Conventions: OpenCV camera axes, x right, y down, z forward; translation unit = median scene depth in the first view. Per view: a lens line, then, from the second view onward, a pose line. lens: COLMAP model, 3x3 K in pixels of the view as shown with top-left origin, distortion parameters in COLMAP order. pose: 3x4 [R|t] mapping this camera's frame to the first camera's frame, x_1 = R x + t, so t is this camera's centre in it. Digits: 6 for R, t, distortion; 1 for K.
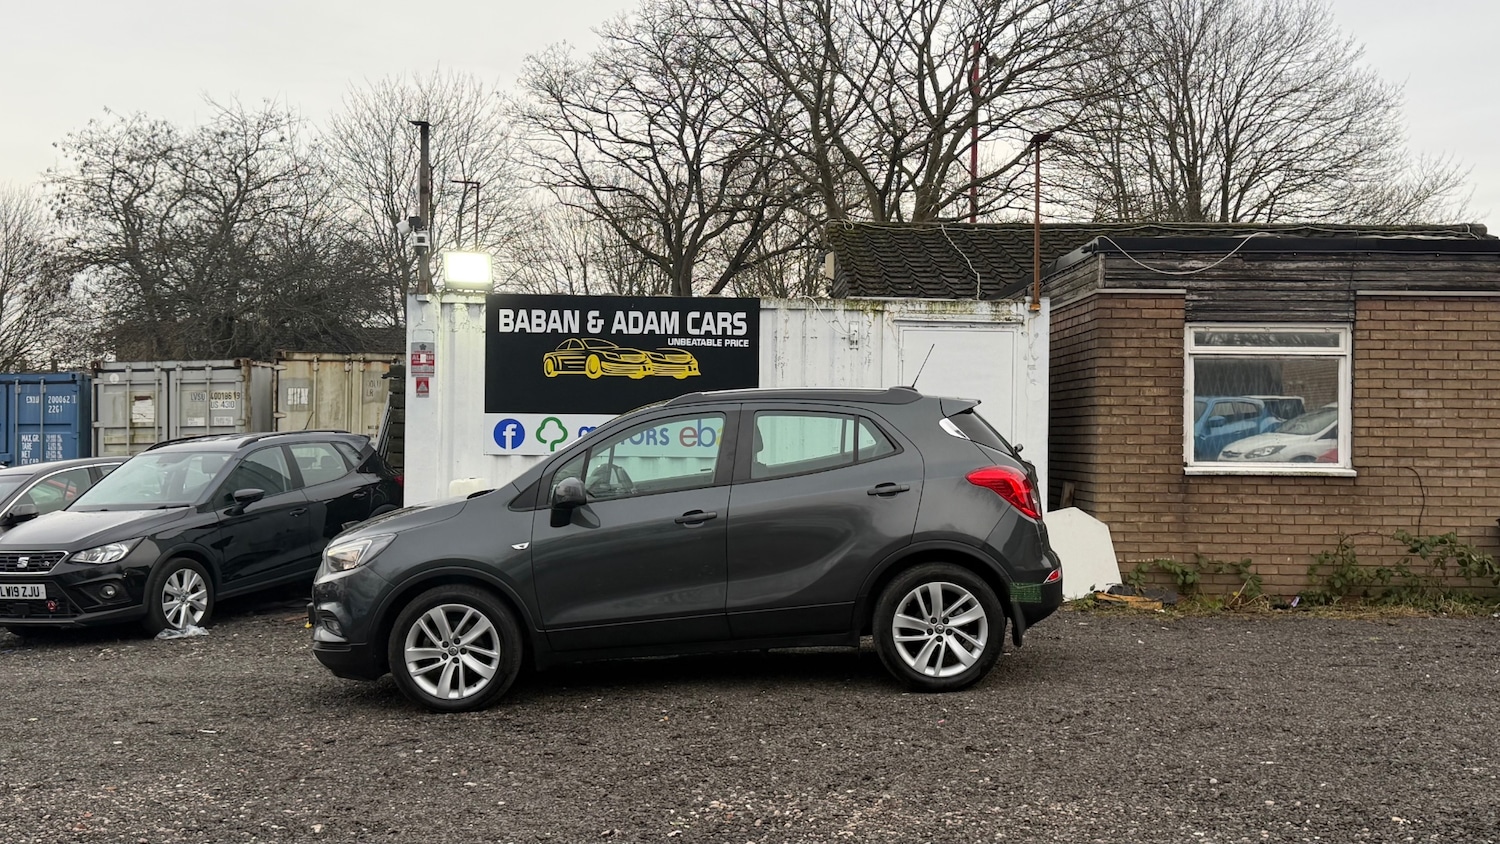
lens RADIAL K [[1545.5, 0, 750.0], [0, 1545.5, 421.7], [0, 0, 1]] dist [0.188918, -0.419366]
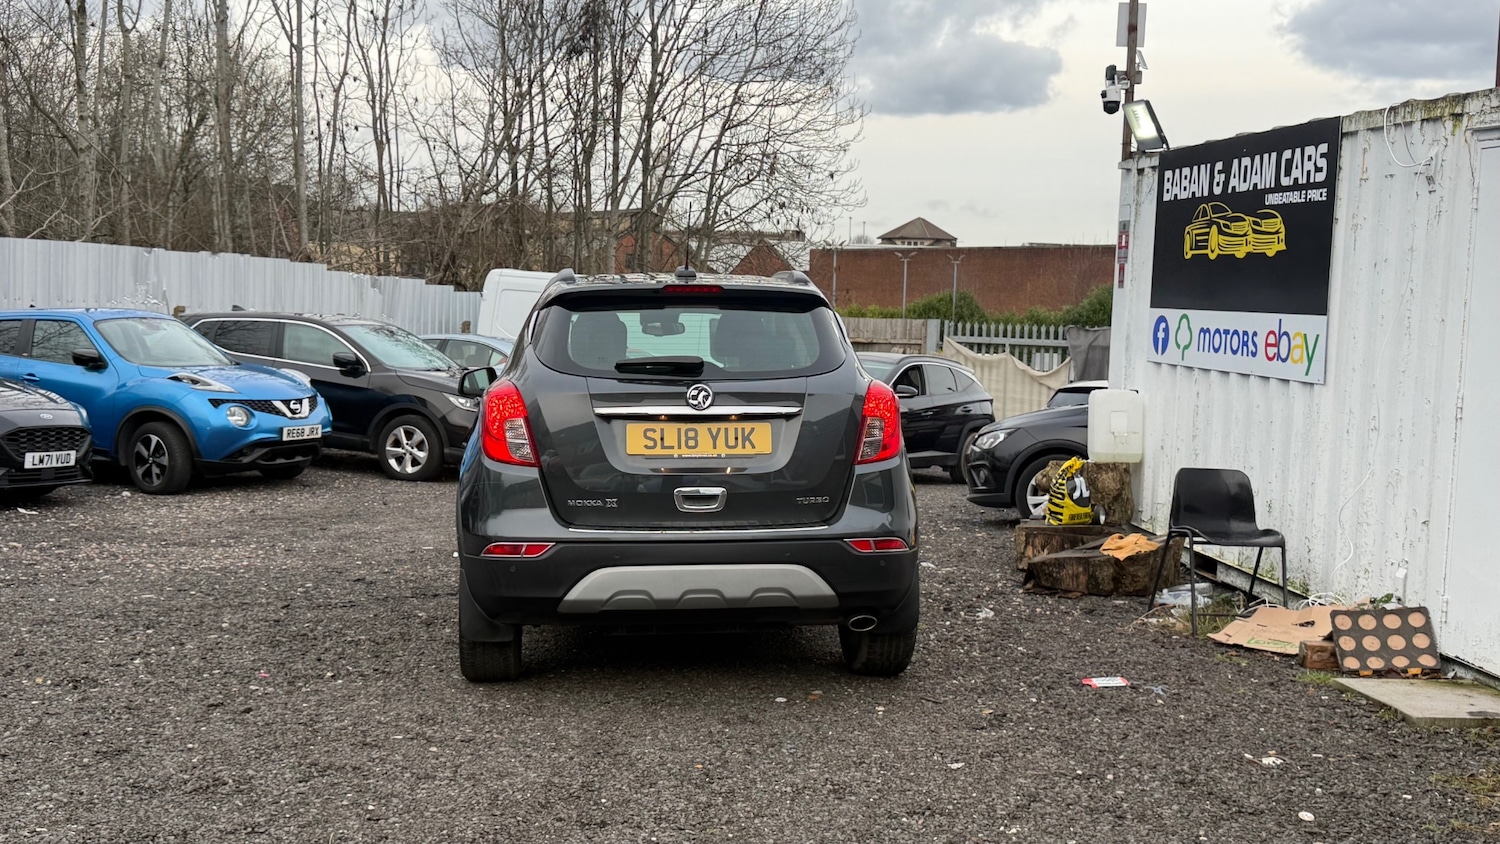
lens RADIAL K [[1545.8, 0, 748.4], [0, 1545.8, 438.7], [0, 0, 1]] dist [0.194573, -0.443719]
pose [[0.127699, 0.090430, -0.987682, 0.585415], [-0.018827, 0.995876, 0.088746, -0.006058], [0.991634, 0.007262, 0.128875, 0.697387]]
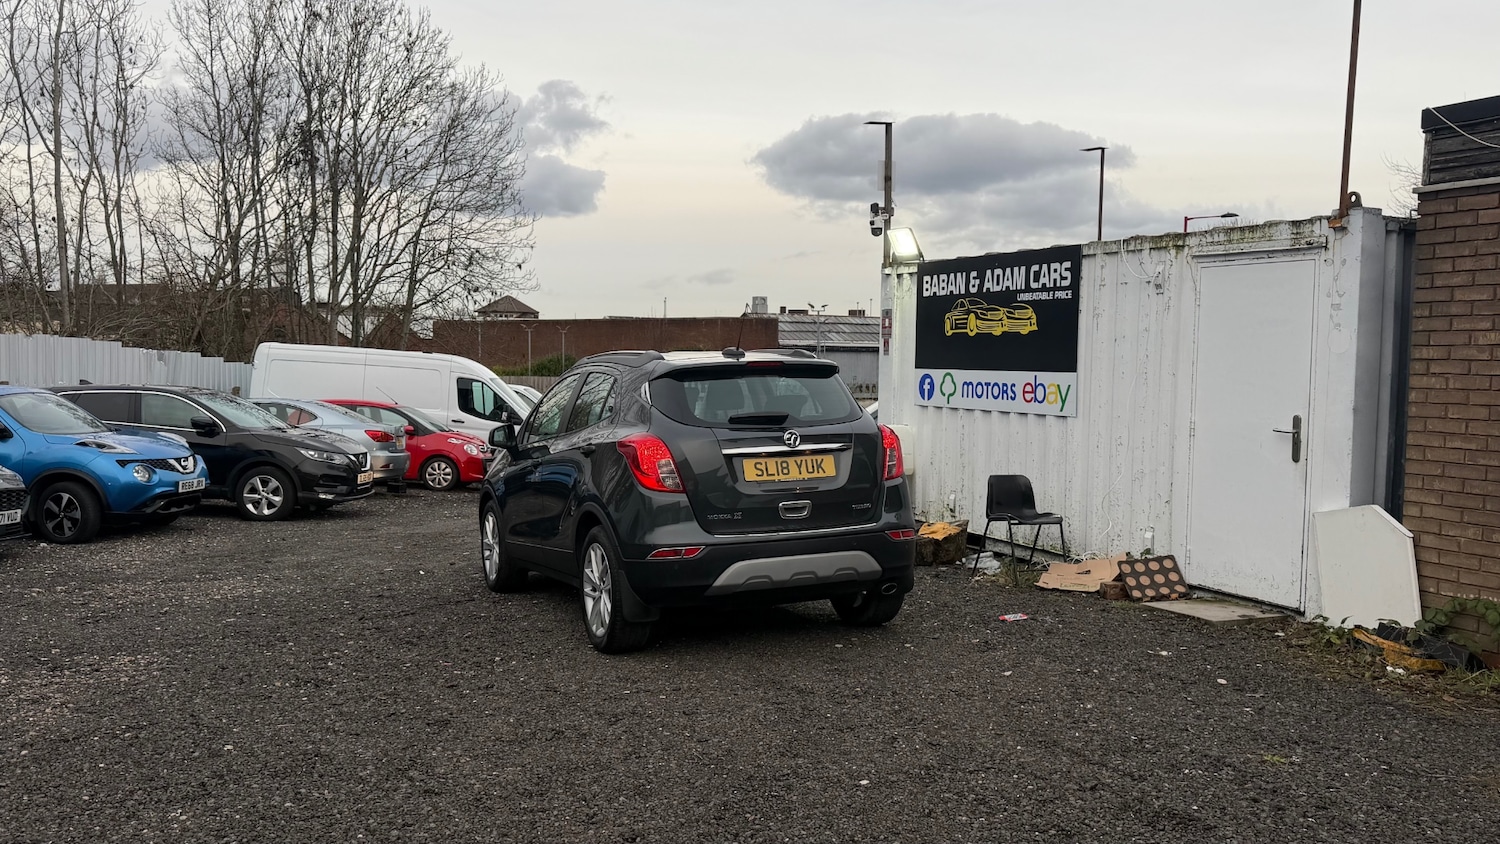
lens RADIAL K [[1212.4, 0, 750.3], [0, 1212.4, 429.8], [0, 0, 1]] dist [0.174397, -0.351741]
pose [[0.423377, 0.049251, -0.904614, 0.591112], [0.000286, 0.998514, 0.054497, -0.009399], [0.905953, -0.023332, 0.422734, 0.508328]]
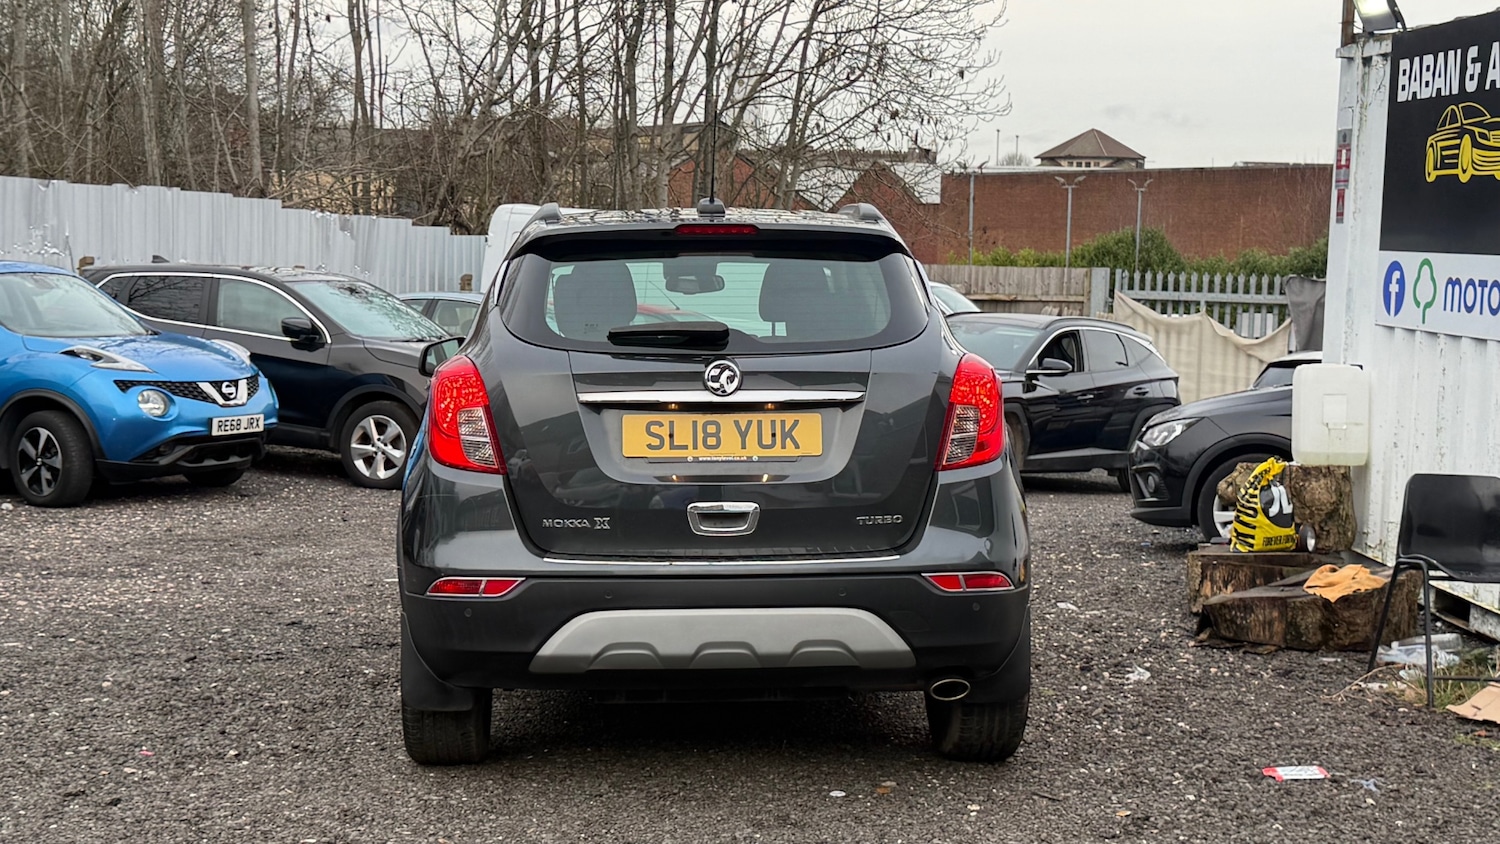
lens RADIAL K [[2081.2, 0, 741.3], [0, 2081.2, 447.0], [0, 0, 1]] dist [0.187240, -0.412187]
pose [[0.071258, 0.098073, -0.992625, 0.577263], [-0.012562, 0.995164, 0.097422, -0.006385], [0.997379, 0.005527, 0.072145, 0.713691]]
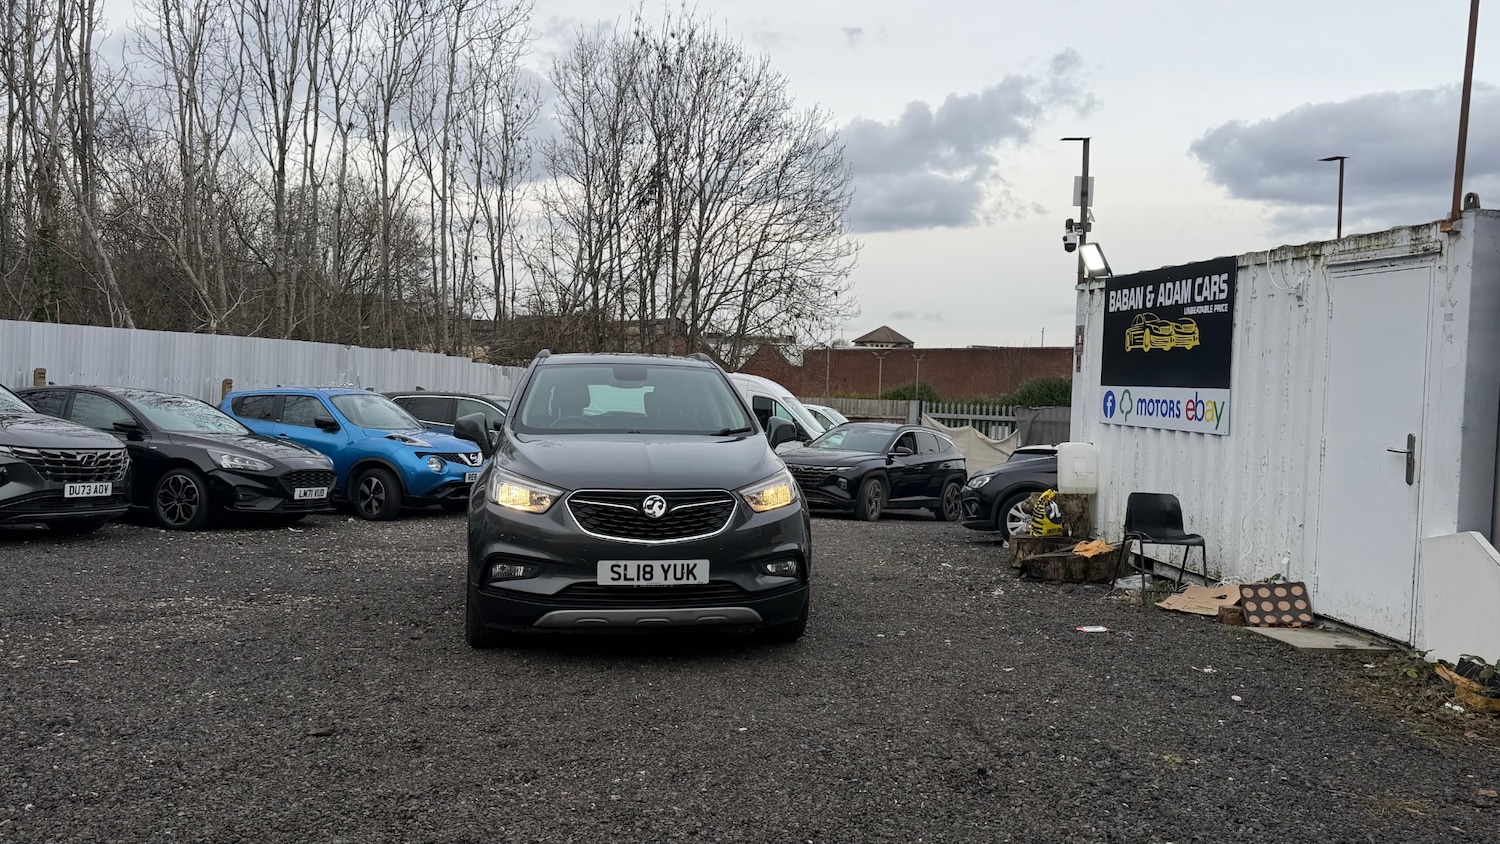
lens RADIAL K [[1212.4, 0, 750.3], [0, 1212.4, 429.8], [0, 0, 1]] dist [0.174397, -0.351741]
pose [[0.128344, 0.035579, -0.991091, 0.674117], [-0.022104, 0.999211, 0.033008, 0.002594], [0.991483, 0.017671, 0.129030, 0.634545]]
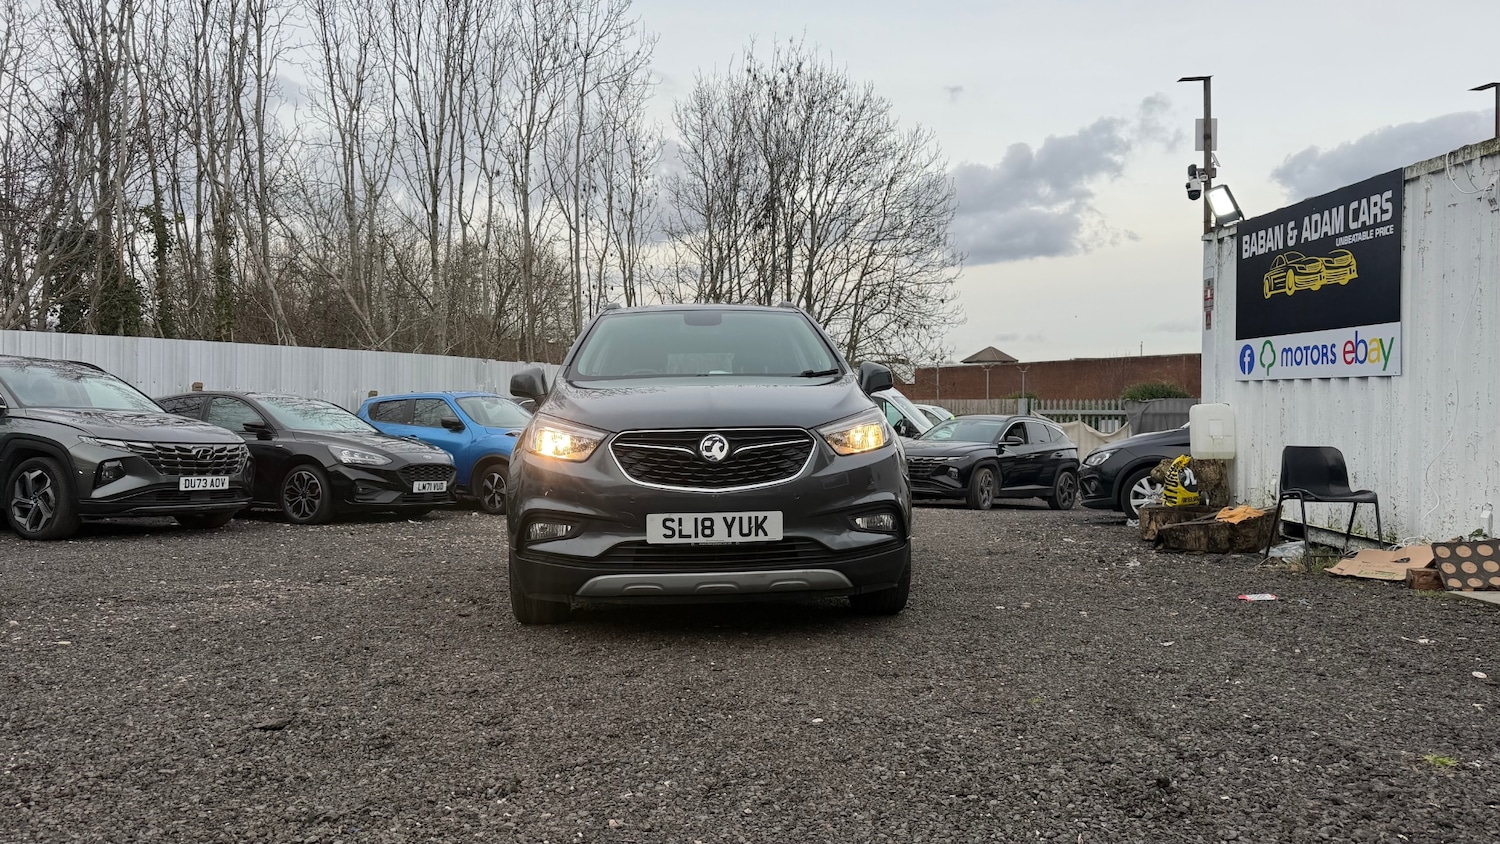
lens RADIAL K [[1079.5, 0, 751.1], [0, 1079.5, 431.0], [0, 0, 1]] dist [0.138423, -0.249457]
pose [[0.019982, 0.017584, -0.999646, 0.547885], [0.012019, 0.999769, 0.017826, 0.037273], [0.999728, -0.012371, 0.019766, 0.664006]]
